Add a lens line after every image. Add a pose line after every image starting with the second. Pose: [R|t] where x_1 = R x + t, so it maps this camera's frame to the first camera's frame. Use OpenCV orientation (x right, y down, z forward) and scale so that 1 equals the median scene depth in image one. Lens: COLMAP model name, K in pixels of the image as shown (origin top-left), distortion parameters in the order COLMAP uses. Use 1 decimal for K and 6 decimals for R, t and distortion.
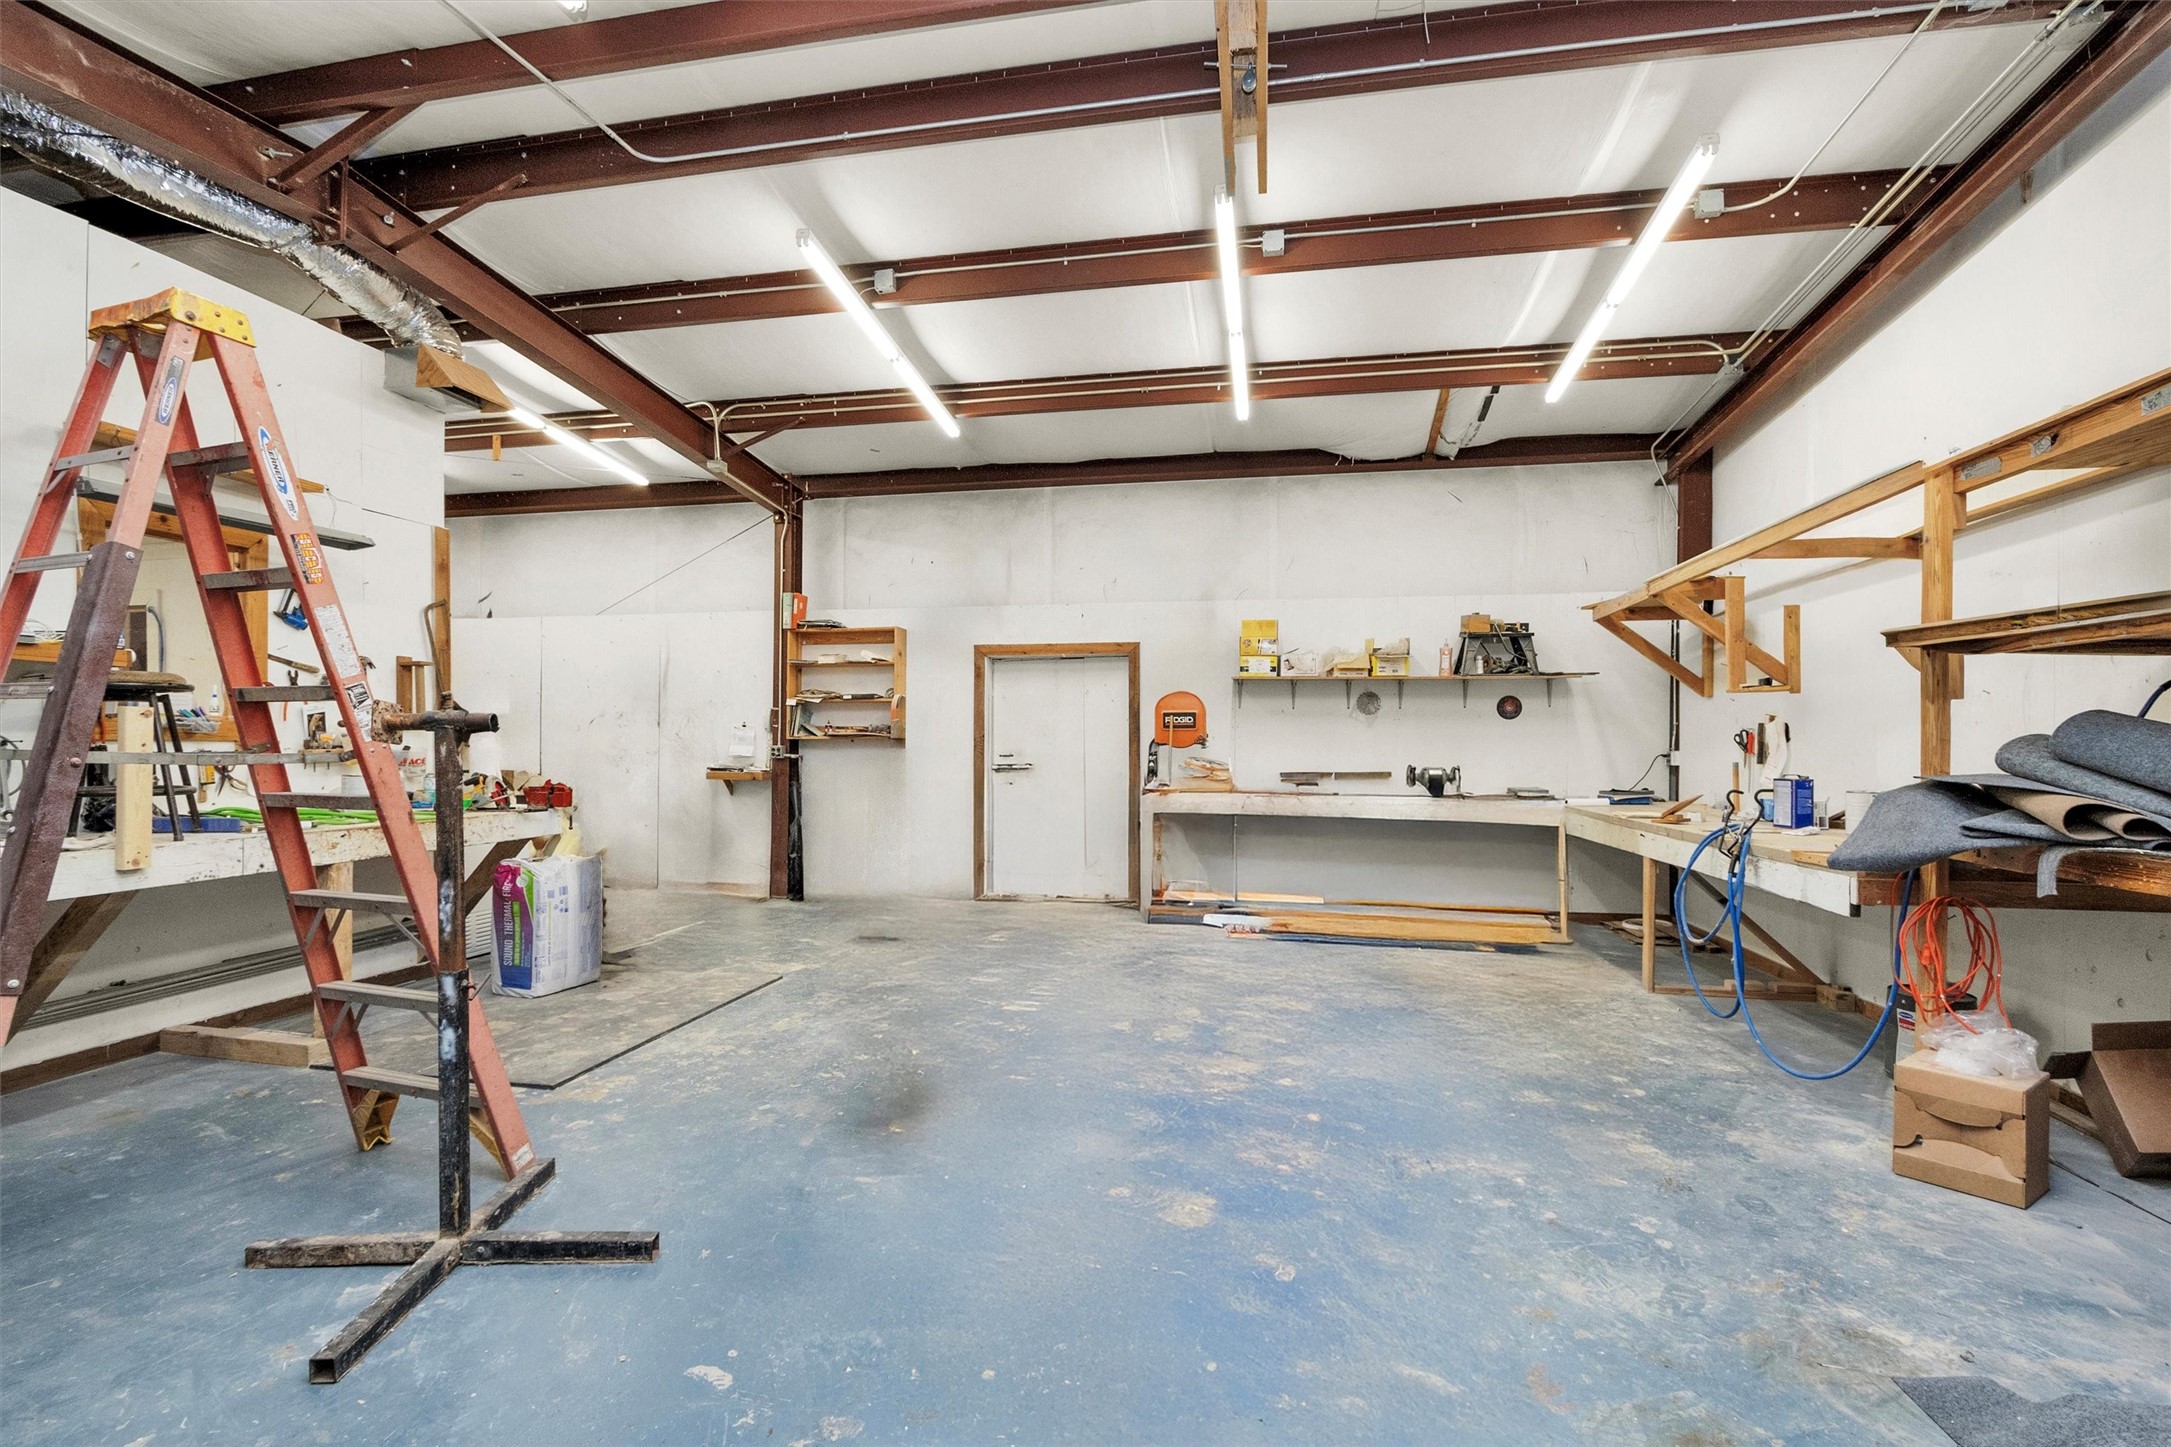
lens RADIAL K [[995.8, 0, 1075.7], [0, 995.8, 733.2], [0, 0, 1]] dist [0.001879, -0.000619]
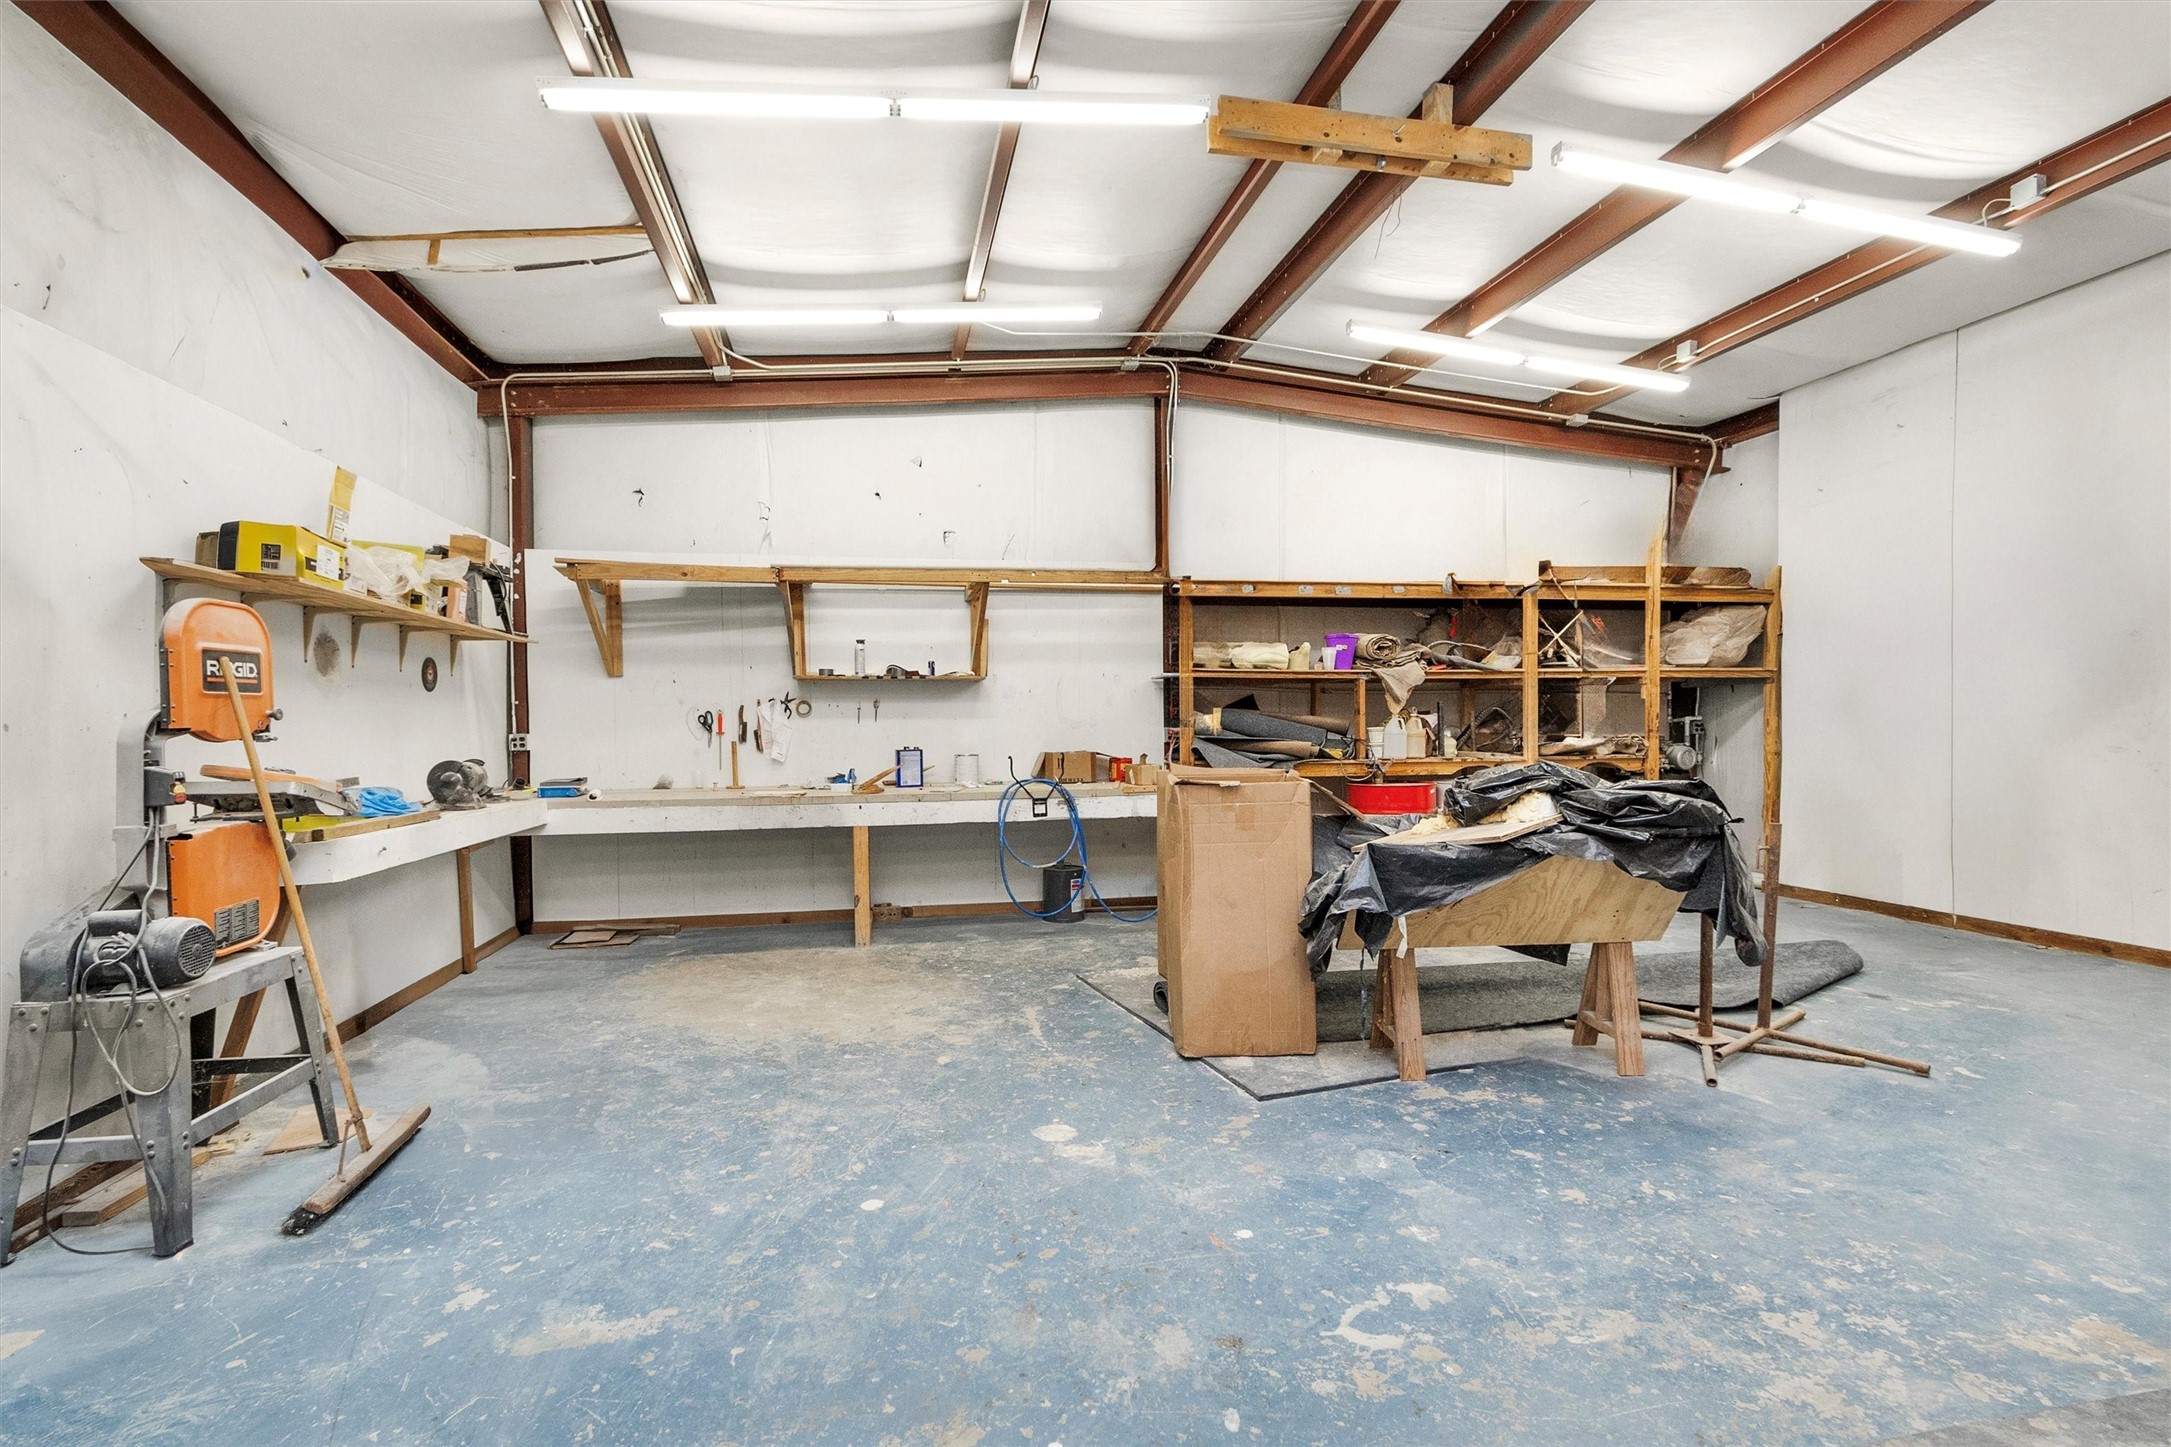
lens RADIAL K [[995.8, 0, 1088.0], [0, 995.8, 723.1], [0, 0, 1]] dist [0.001879, -0.000619]
pose [[-0.381473, -0.001091, 0.924379, -0.425801], [0.002516, 0.999994, 0.002218, 0.007786], [-0.924376, 0.003171, -0.381468, 0.944779]]
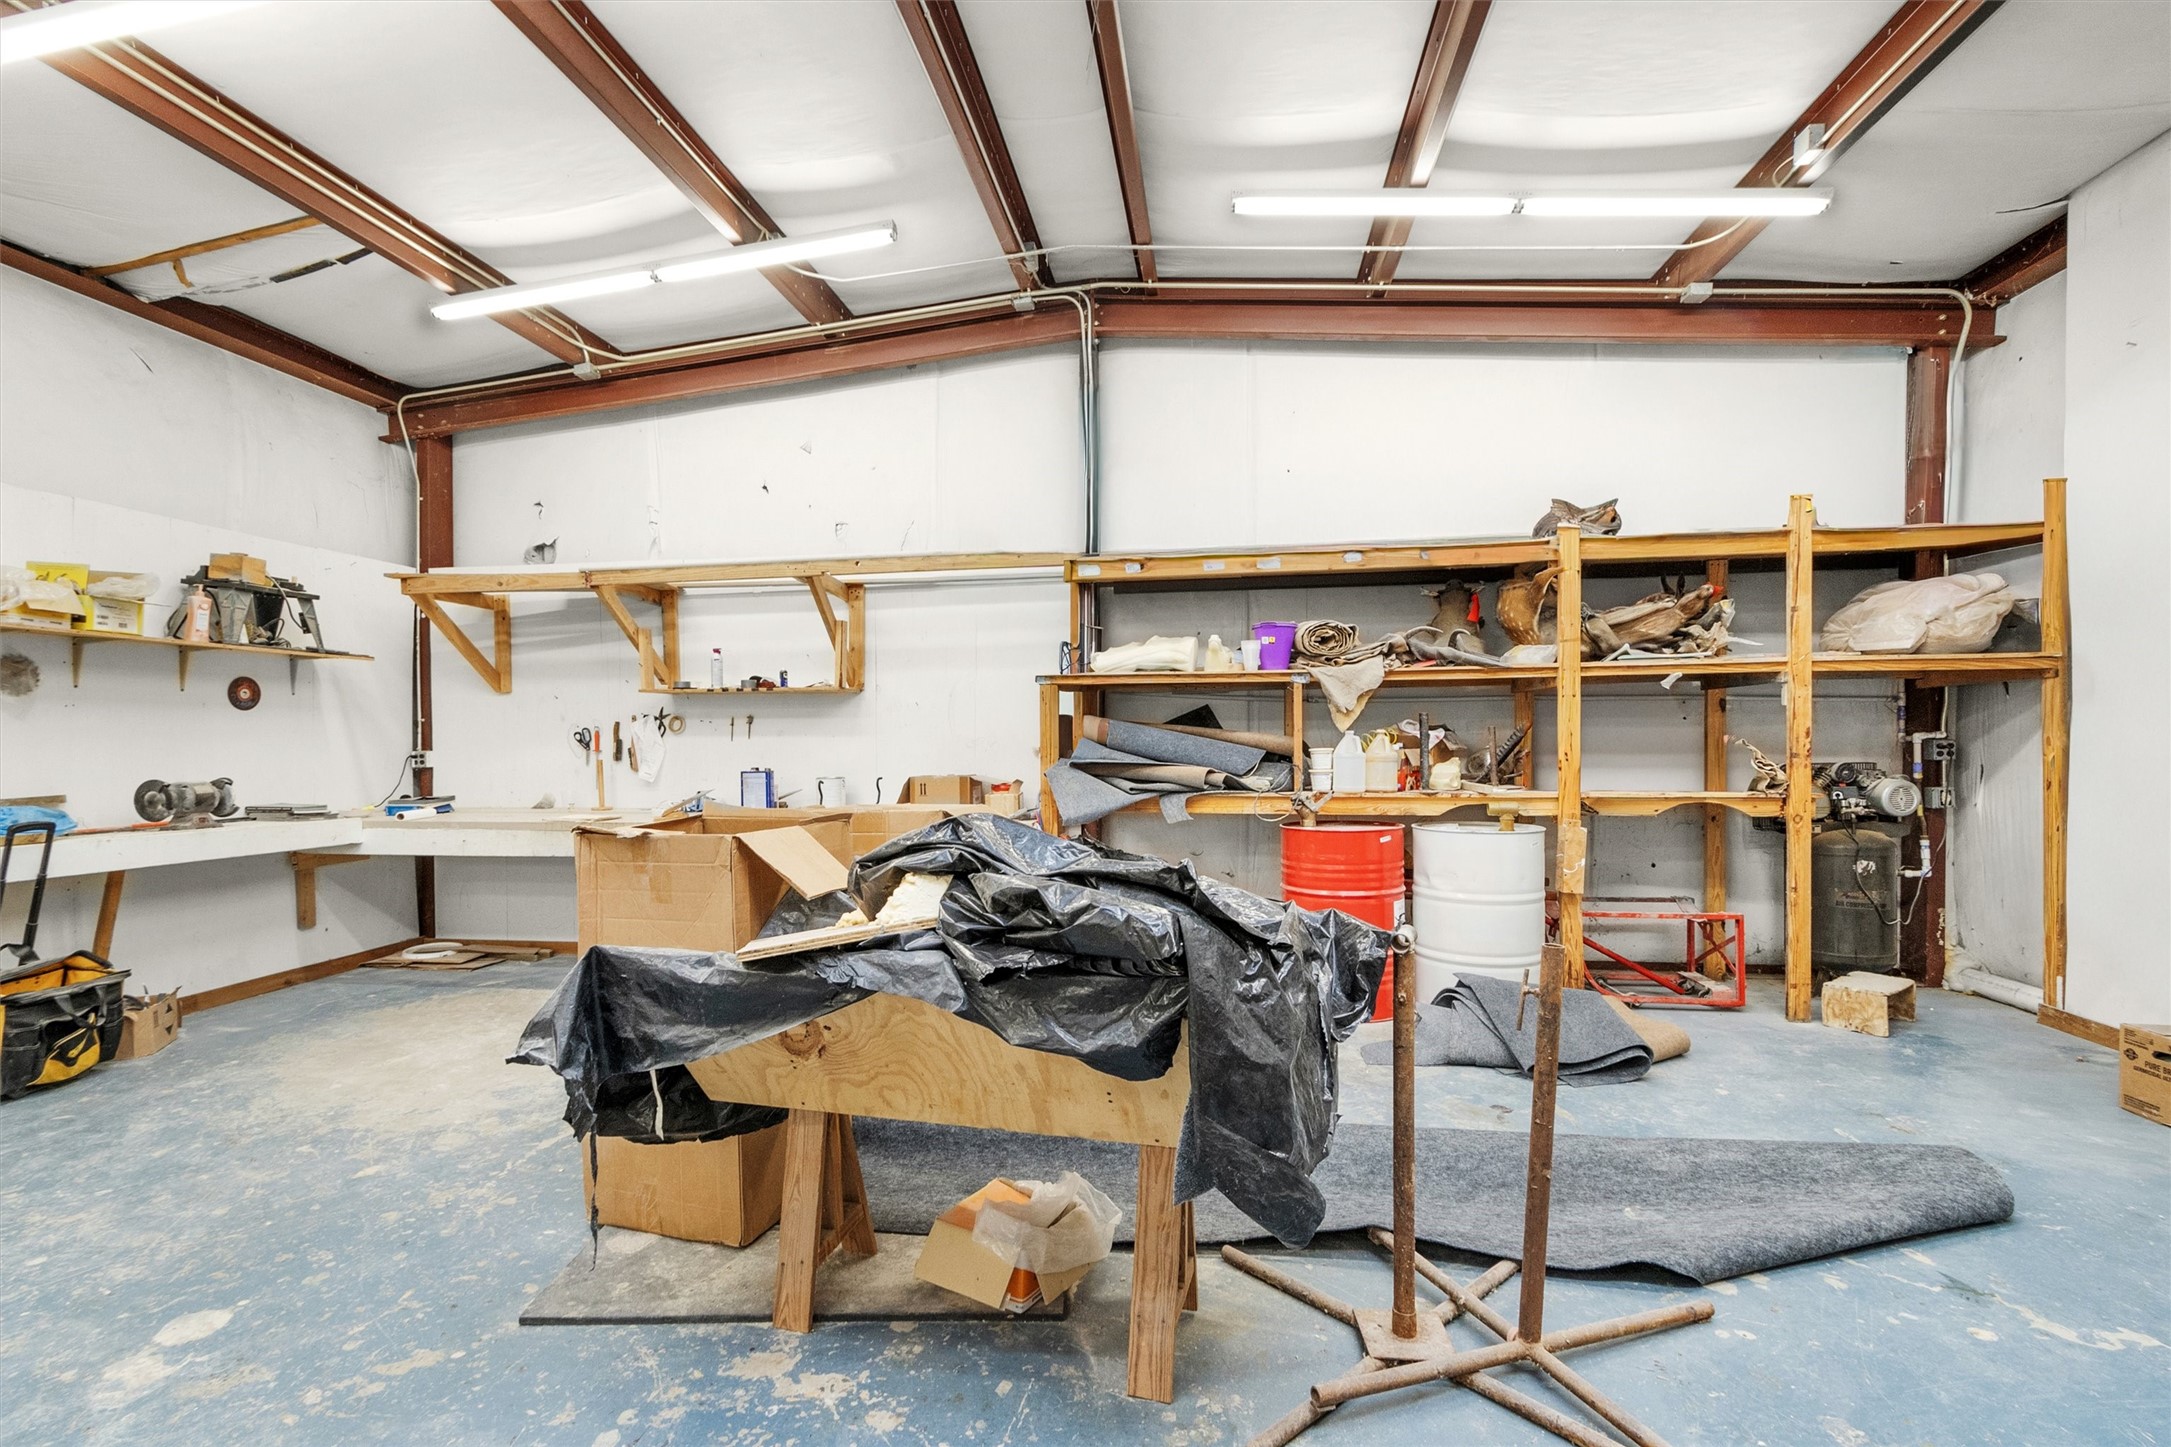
lens RADIAL K [[995.8, 0, 1084.6], [0, 995.8, 733.2], [0, 0, 1]] dist [0.001879, -0.000619]
pose [[-0.044173, 0.002222, 0.999021, -0.332294], [0.001901, 0.999996, -0.002140, 0.005073], [-0.999022, 0.001805, -0.044178, 0.498086]]
